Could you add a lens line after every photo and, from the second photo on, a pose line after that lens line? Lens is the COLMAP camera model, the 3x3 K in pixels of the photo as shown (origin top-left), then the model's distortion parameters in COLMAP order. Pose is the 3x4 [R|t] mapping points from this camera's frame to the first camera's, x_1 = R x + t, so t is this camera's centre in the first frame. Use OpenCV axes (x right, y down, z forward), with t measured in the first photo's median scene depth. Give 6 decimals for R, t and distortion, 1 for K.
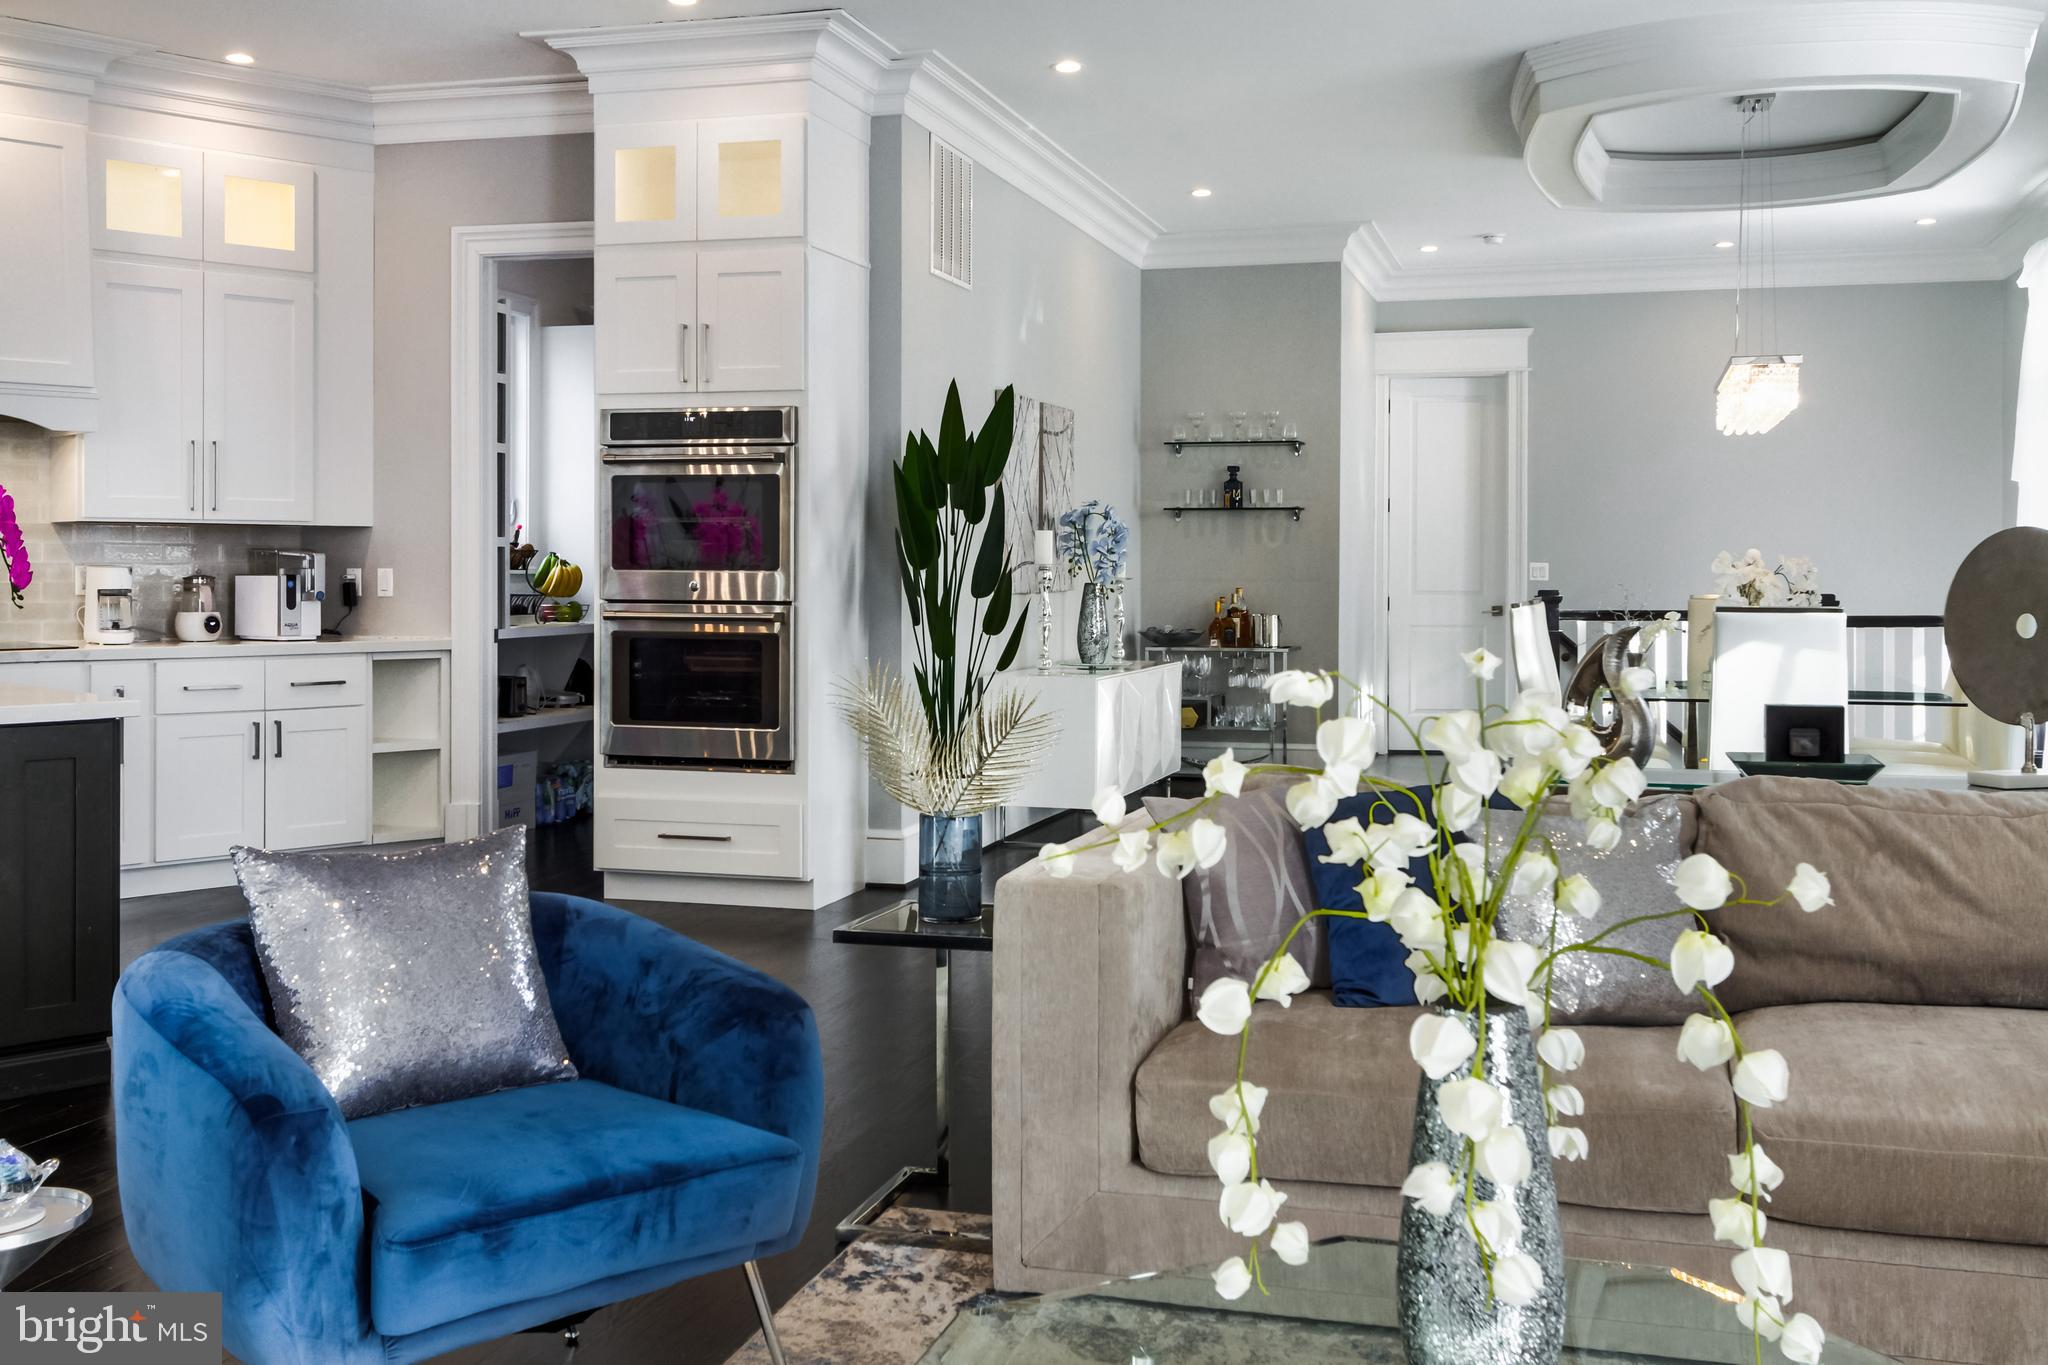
lens RADIAL K [[2021.4, 0, 1029.2], [0, 2021.4, 567.4], [0, 0, 1]] dist [0.006840, 0.010623]
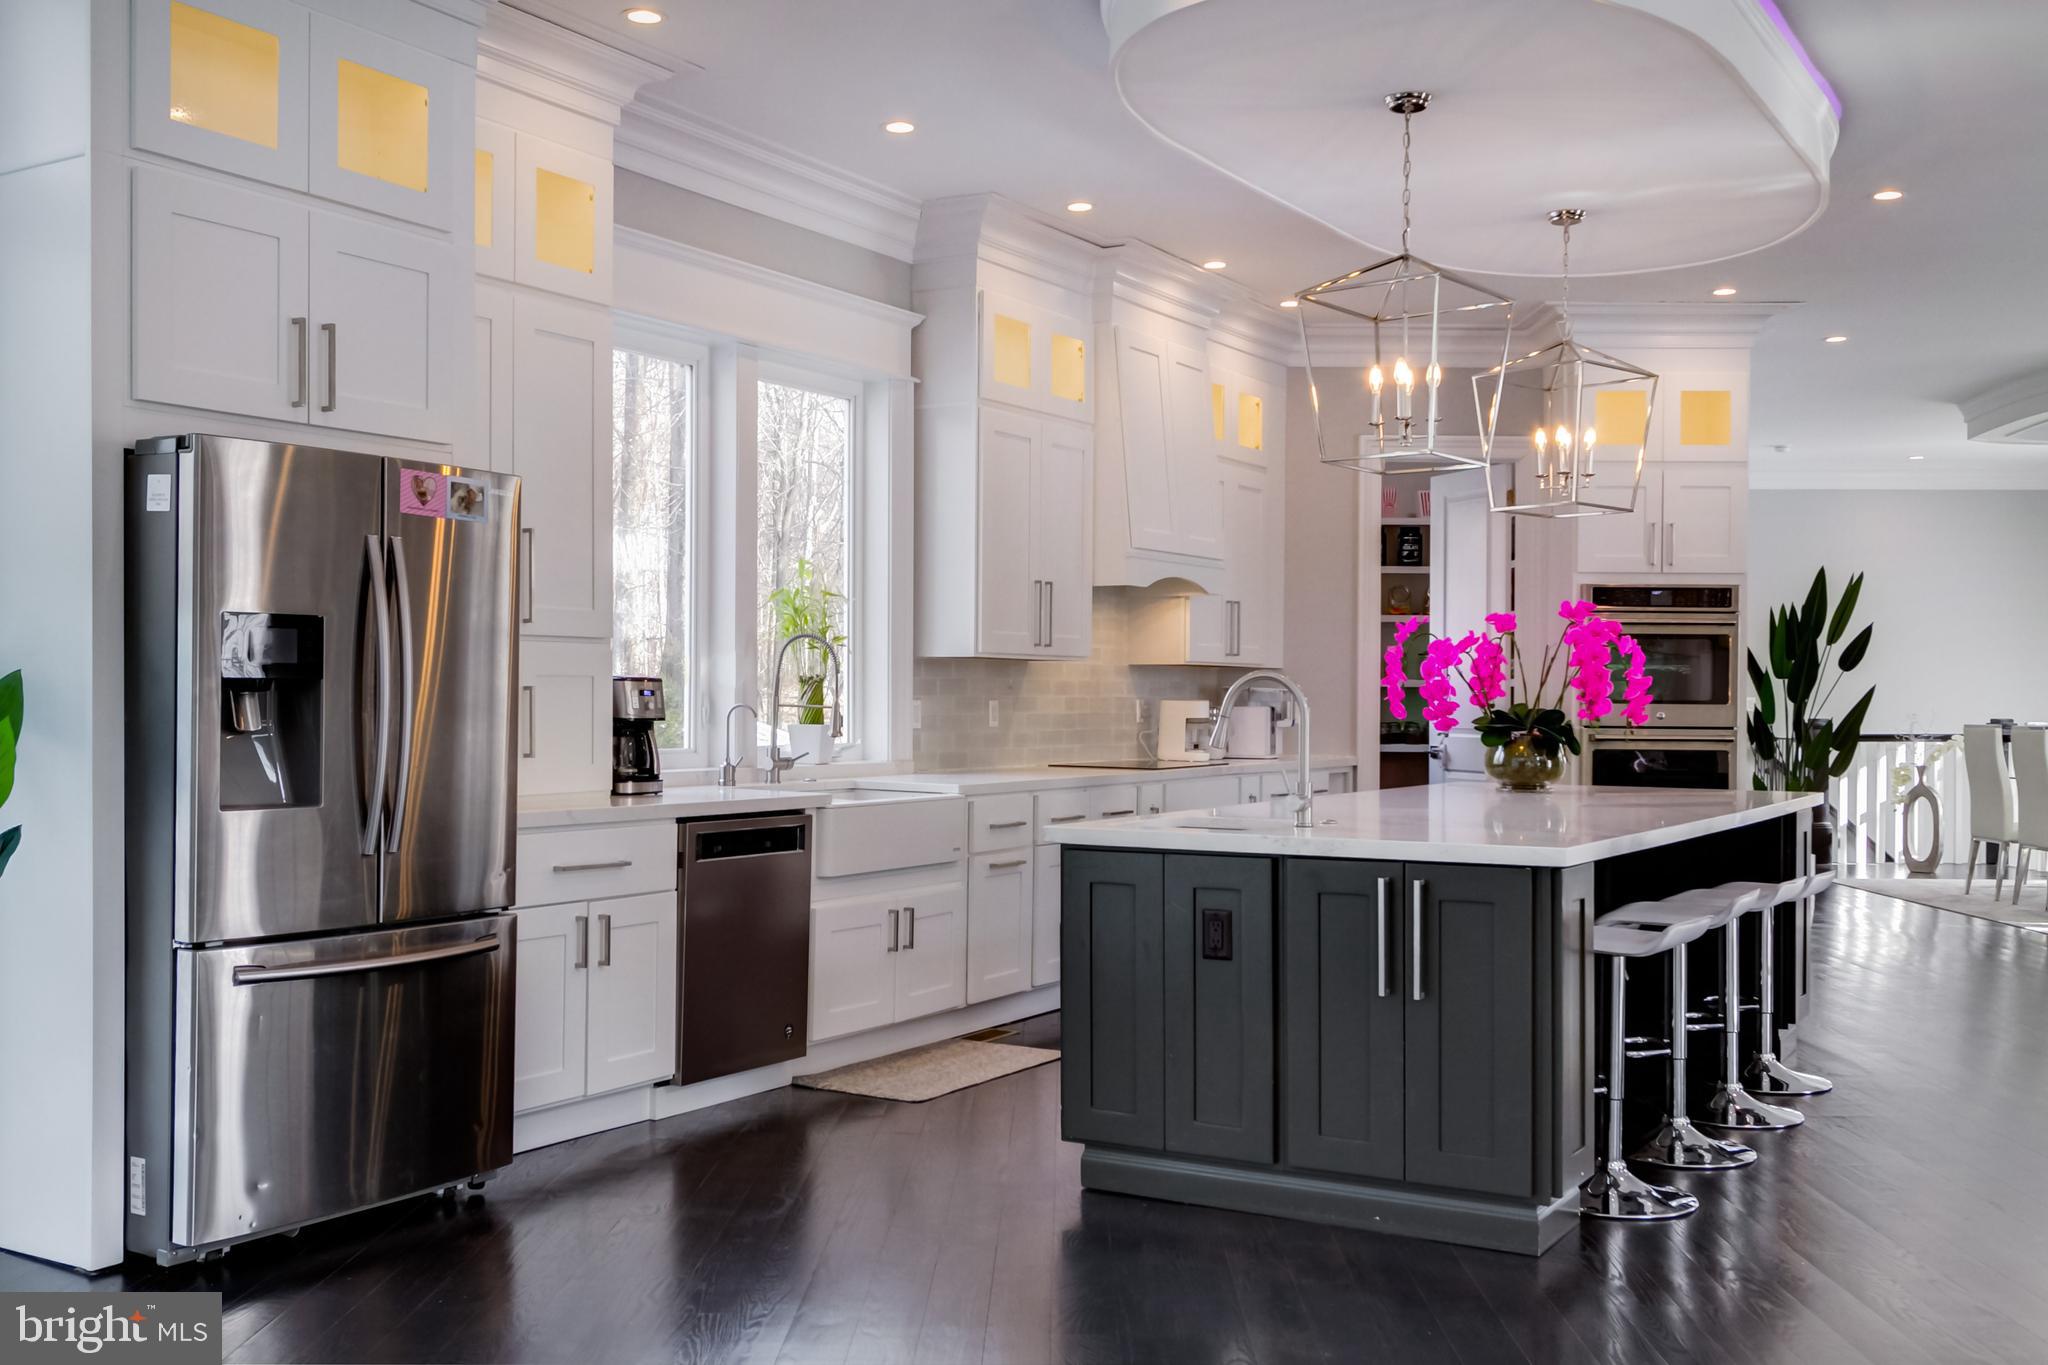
lens RADIAL K [[1985.3, 0, 1033.9], [0, 1985.3, 684.8], [0, 0, 1]] dist [-0.004223, 0.006168]
pose [[0.965729, 0.003720, 0.259528, -0.847018], [-0.002103, 0.999977, -0.006507, -0.001761], [-0.259546, 0.005738, 0.965714, -0.164112]]
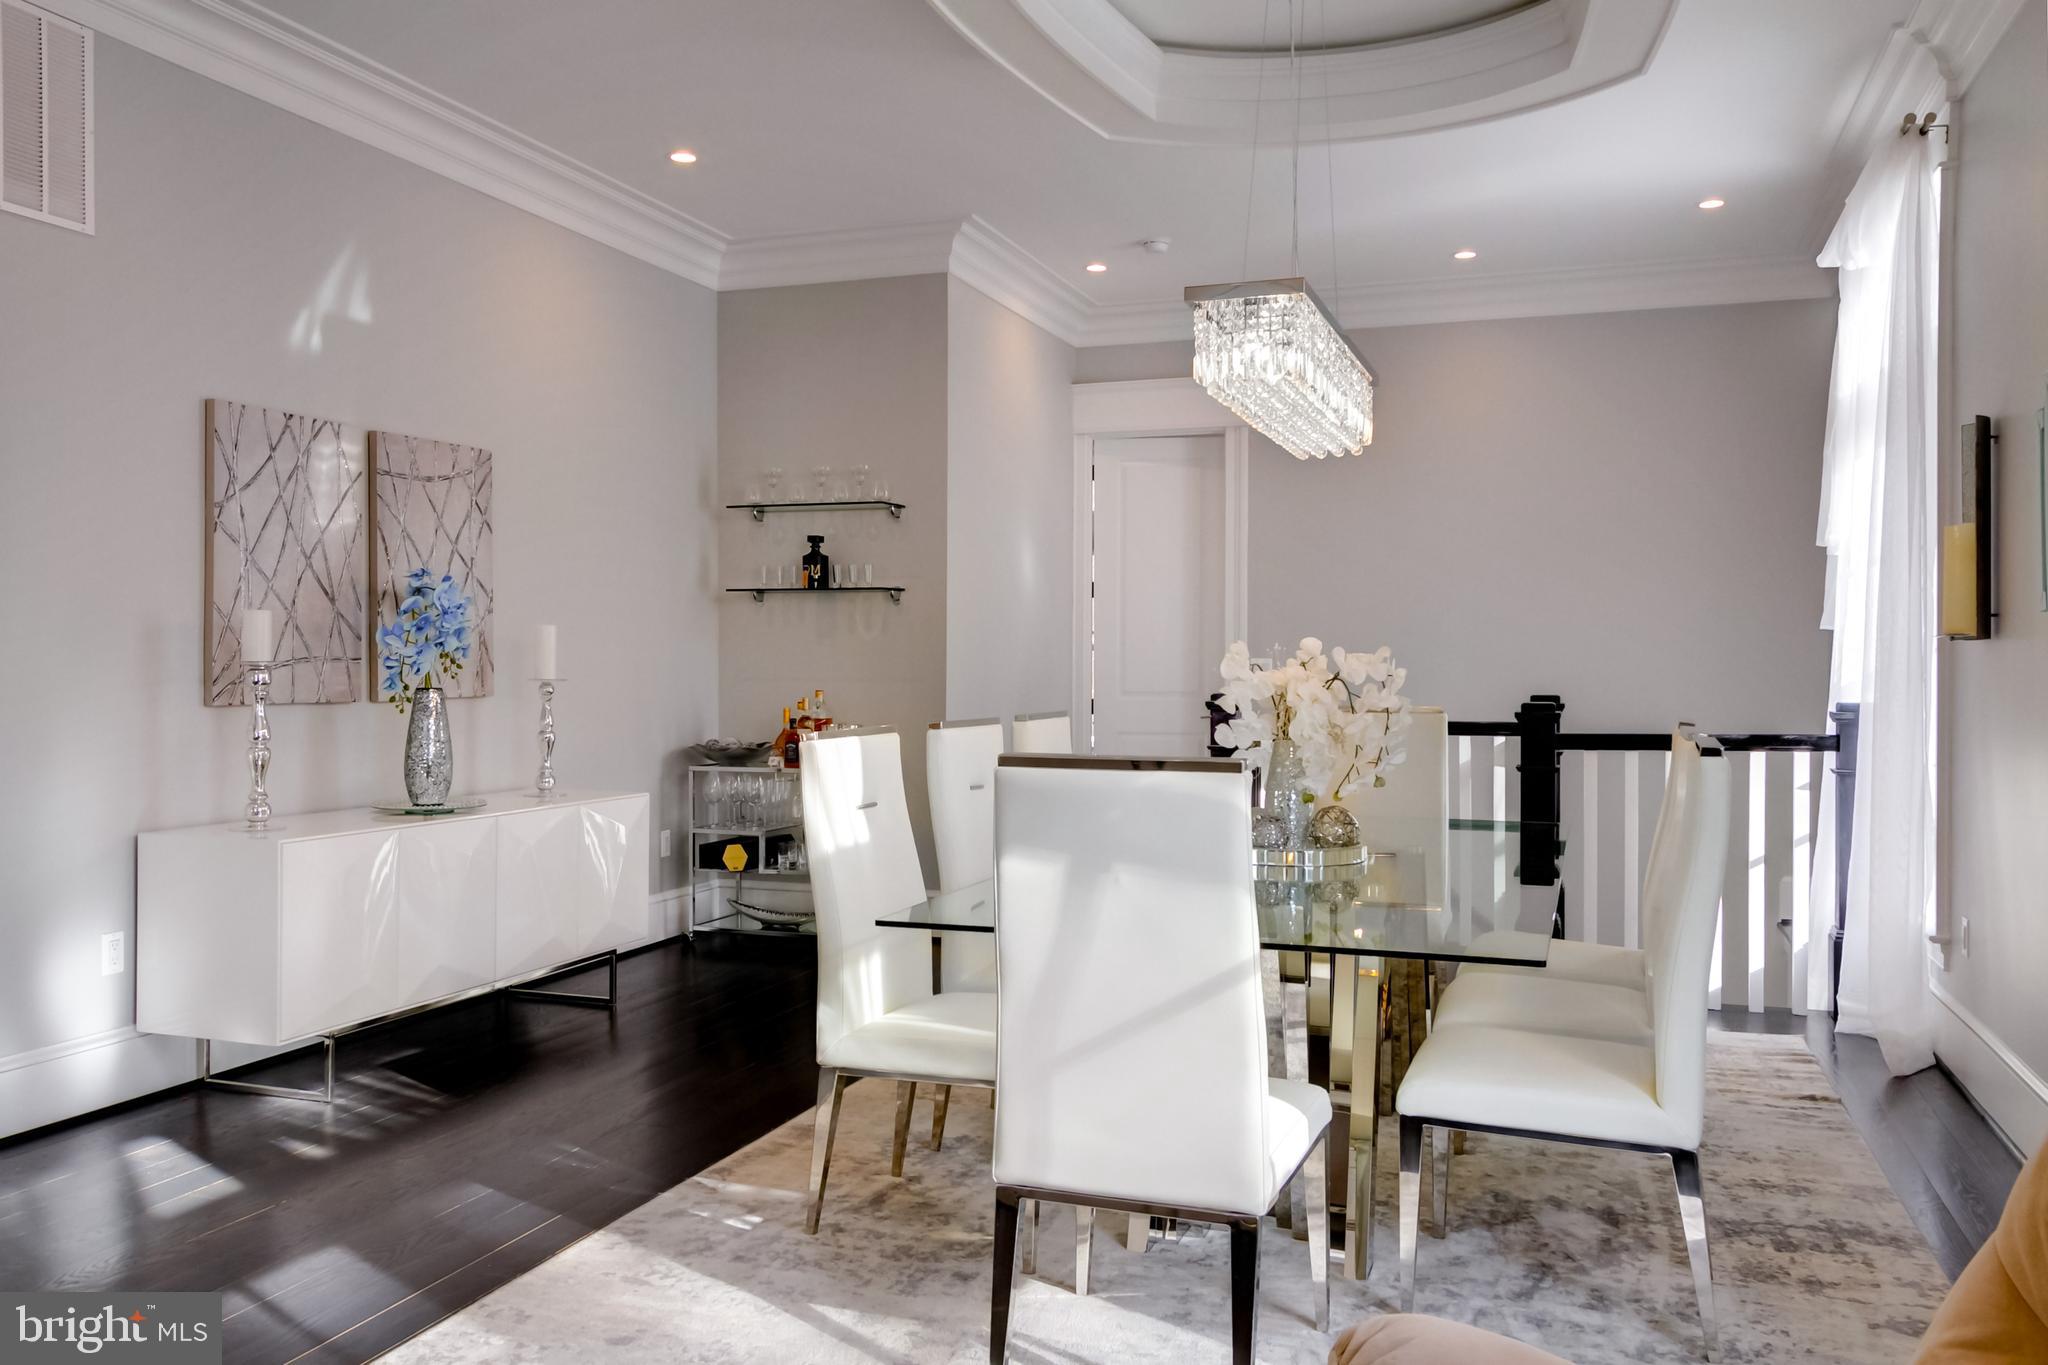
lens RADIAL K [[1605.8, 0, 1024.0], [0, 1605.8, 682.5], [0, 0, 1]] dist [0.006548, 0.002489]
pose [[0.997710, 0.001944, -0.067613, 0.330186], [-0.000938, 0.999888, 0.014911, -0.002886], [0.067635, -0.014814, 0.997600, 0.553700]]
